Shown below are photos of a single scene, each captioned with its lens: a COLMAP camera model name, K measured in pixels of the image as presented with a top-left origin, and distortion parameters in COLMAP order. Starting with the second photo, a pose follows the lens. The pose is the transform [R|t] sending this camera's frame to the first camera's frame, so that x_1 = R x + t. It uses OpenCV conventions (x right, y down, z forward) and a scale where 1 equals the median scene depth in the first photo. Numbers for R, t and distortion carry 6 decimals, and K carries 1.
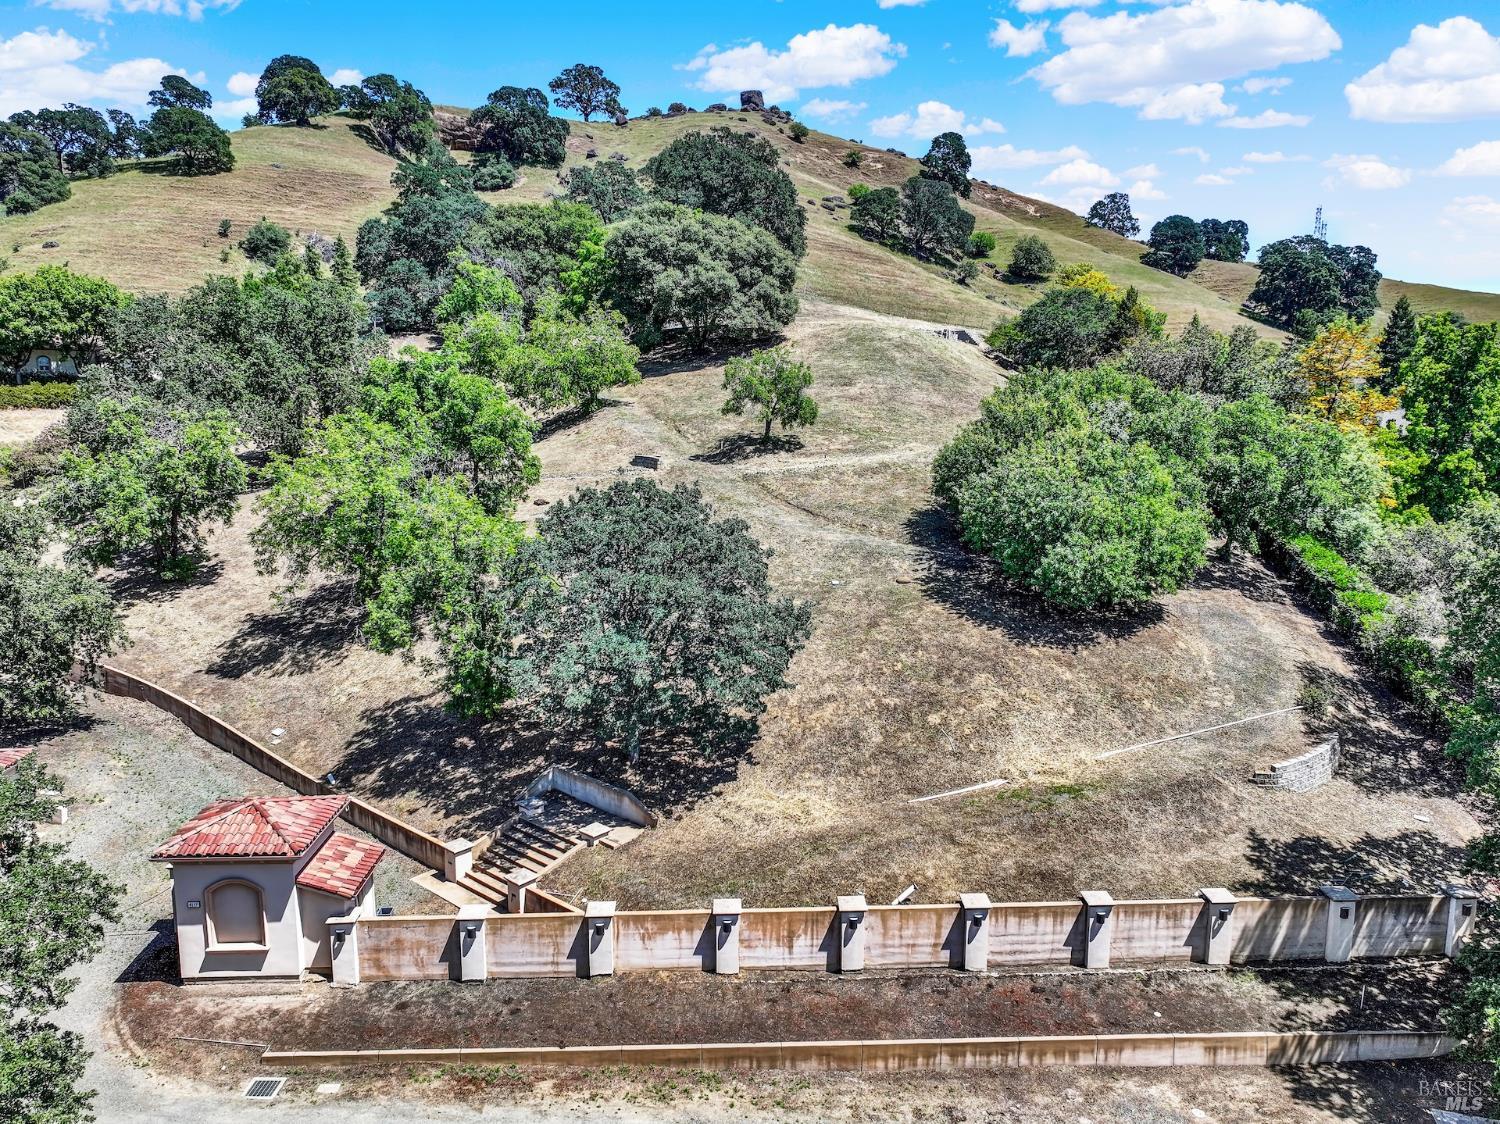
lens RADIAL K [[1051.1, 0, 754.2], [0, 1051.1, 554.5], [0, 0, 1]] dist [-0.000142, 0.016729]
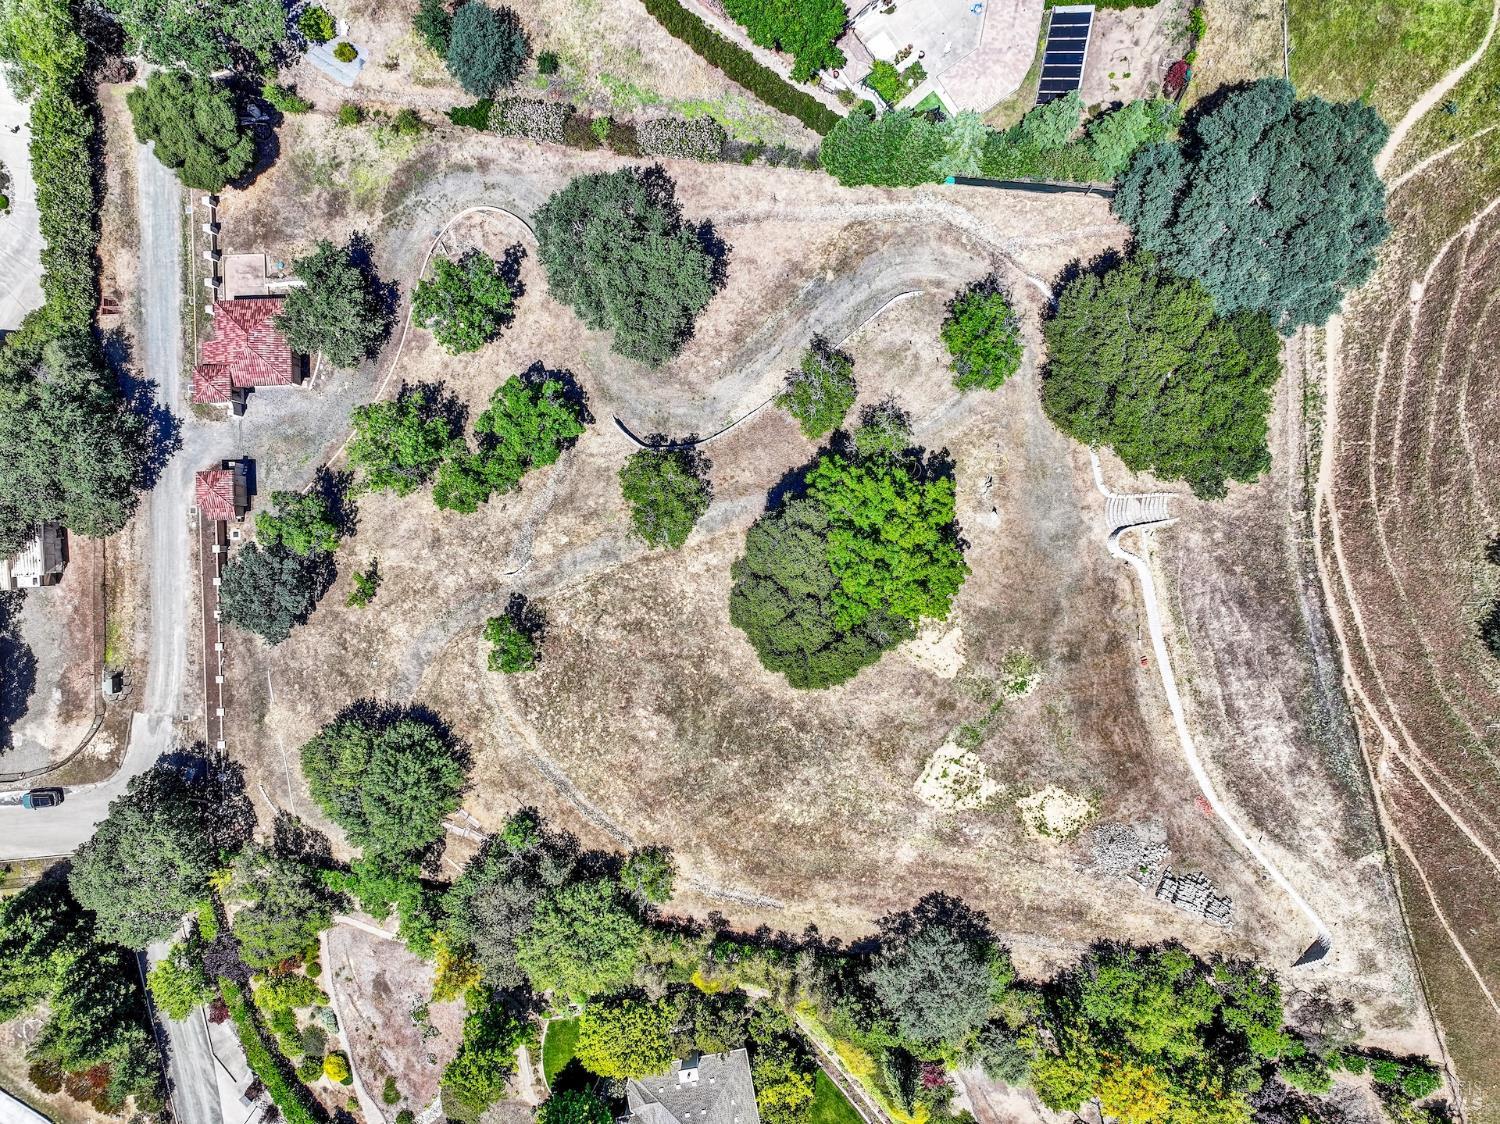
lens RADIAL K [[1051.1, 0, 757.8], [0, 1051.1, 558.6], [0, 0, 1]] dist [-0.000142, 0.016729]
pose [[-0.016922, 0.999826, -0.007867, -0.148563], [-0.156283, 0.005127, 0.987699, -2.424277], [0.987567, 0.017943, 0.156169, 1.509330]]
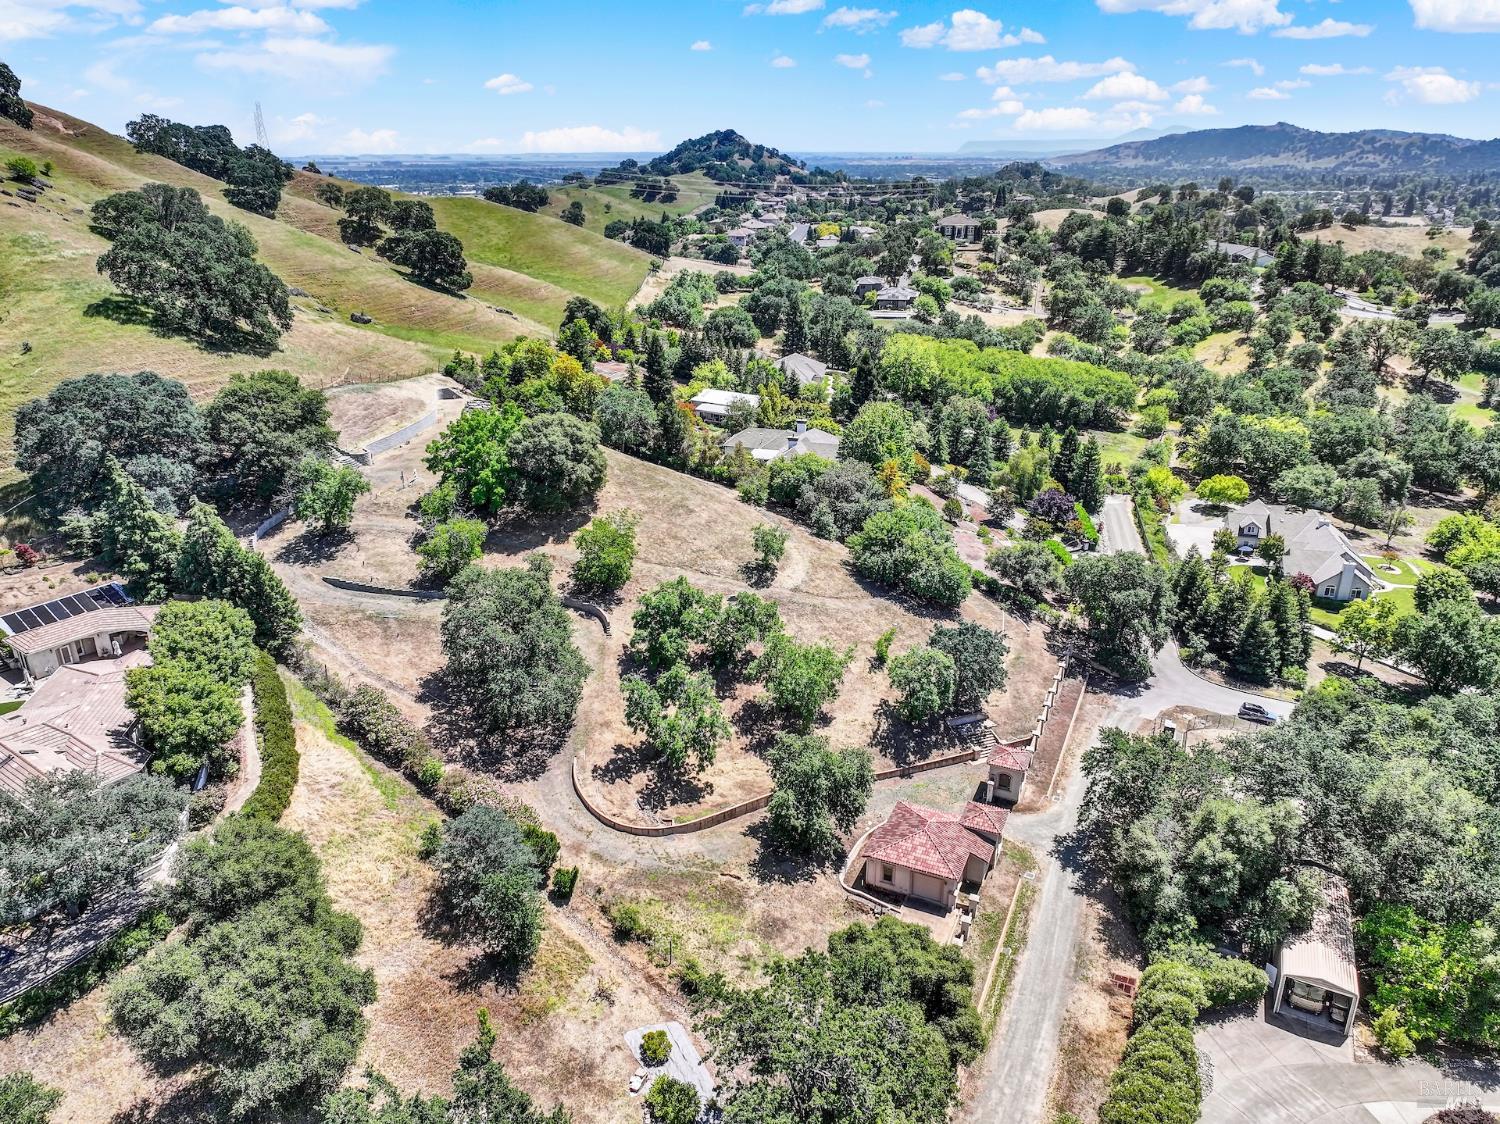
lens RADIAL K [[1051.1, 0, 746.8], [0, 1051.1, 555.1], [0, 0, 1]] dist [-0.000142, 0.016729]
pose [[0.453506, -0.326602, 0.829255, -2.337339], [0.141877, 0.945027, 0.294608, -1.015744], [-0.879888, -0.015954, 0.474913, 0.064904]]
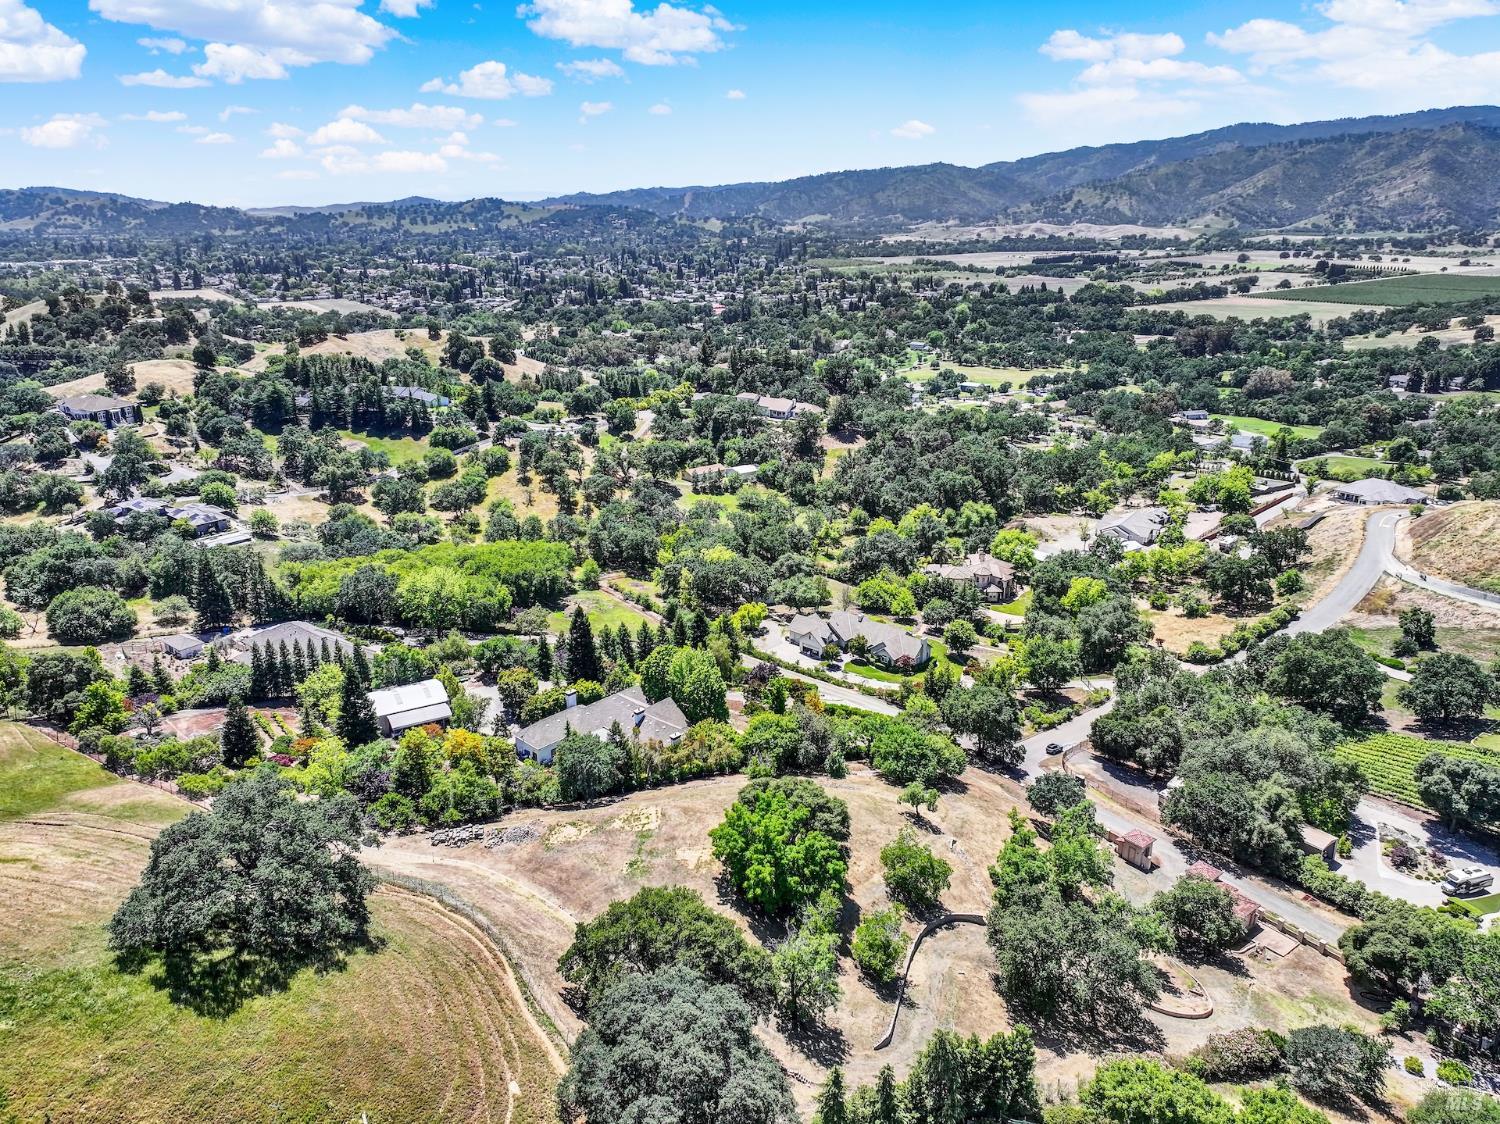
lens RADIAL K [[1051.1, 0, 751.7], [0, 1051.1, 560.1], [0, 0, 1]] dist [-0.000142, 0.016729]
pose [[-0.570806, -0.269899, 0.775458, -2.106569], [0.131231, 0.902302, 0.410645, -2.374690], [-0.810530, 0.336163, -0.479620, 3.162742]]
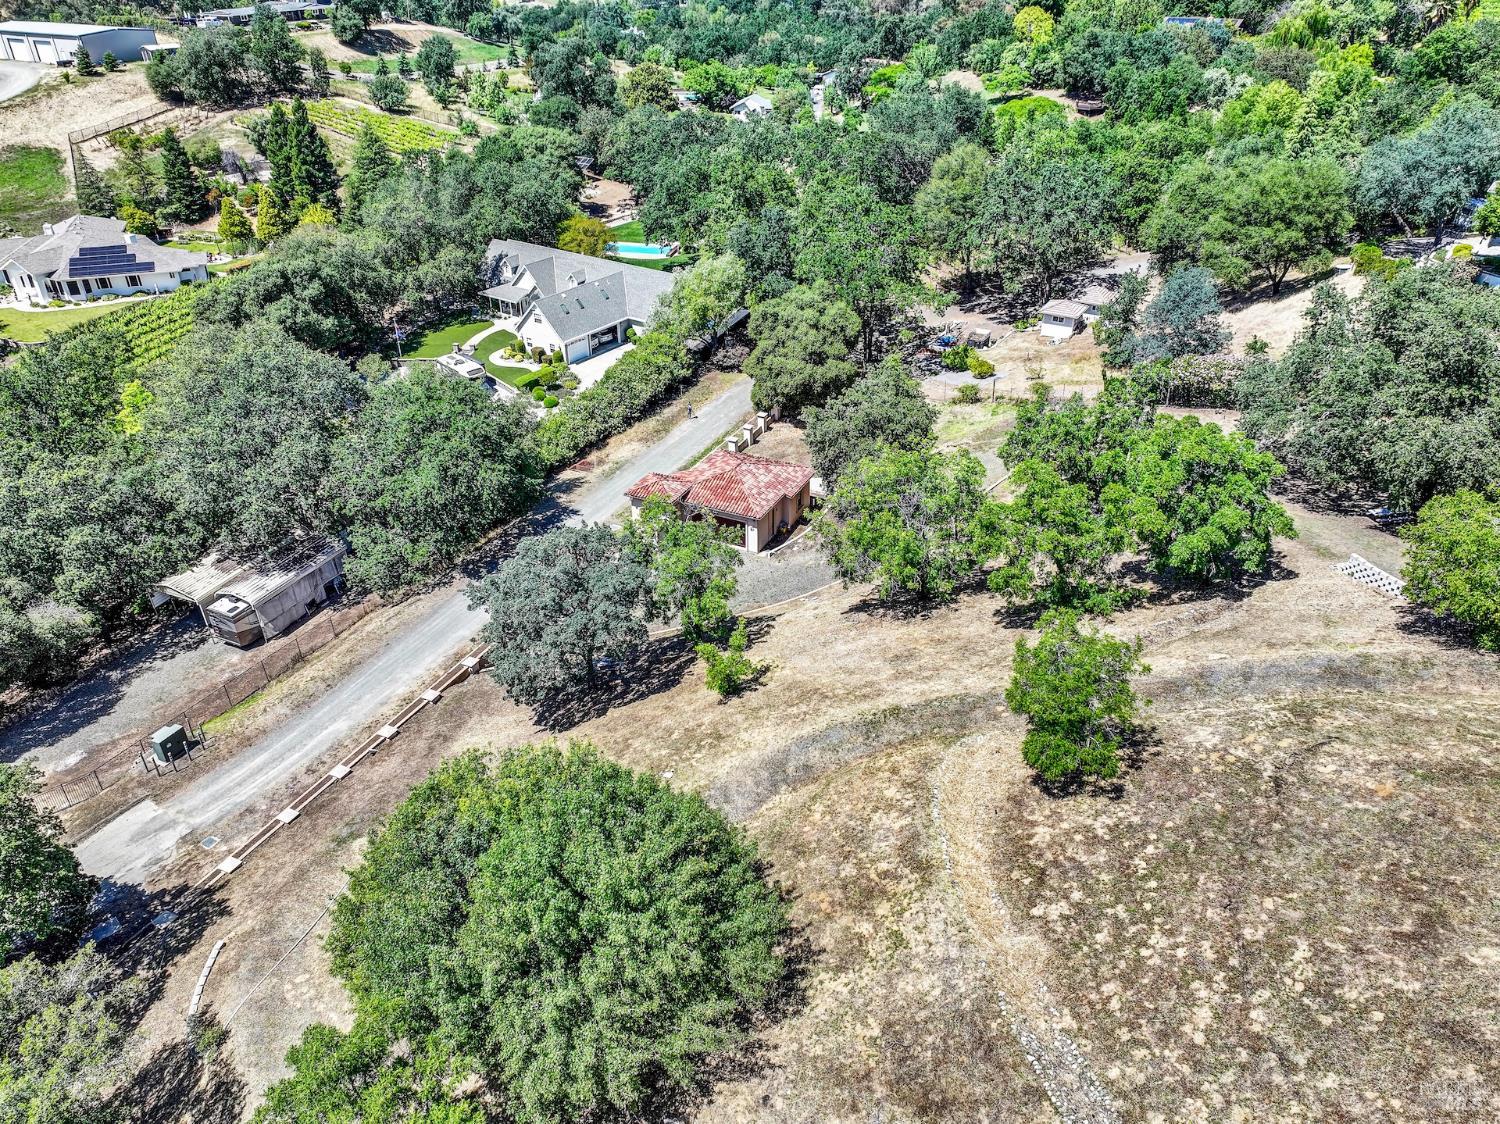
lens RADIAL K [[1051.1, 0, 759.0], [0, 1051.1, 568.2], [0, 0, 1]] dist [-0.000142, 0.016729]
pose [[-0.469902, 0.458770, -0.754137, 0.709984], [-0.139036, 0.805204, 0.576469, -0.725536], [0.871700, 0.375736, -0.314581, 1.355124]]
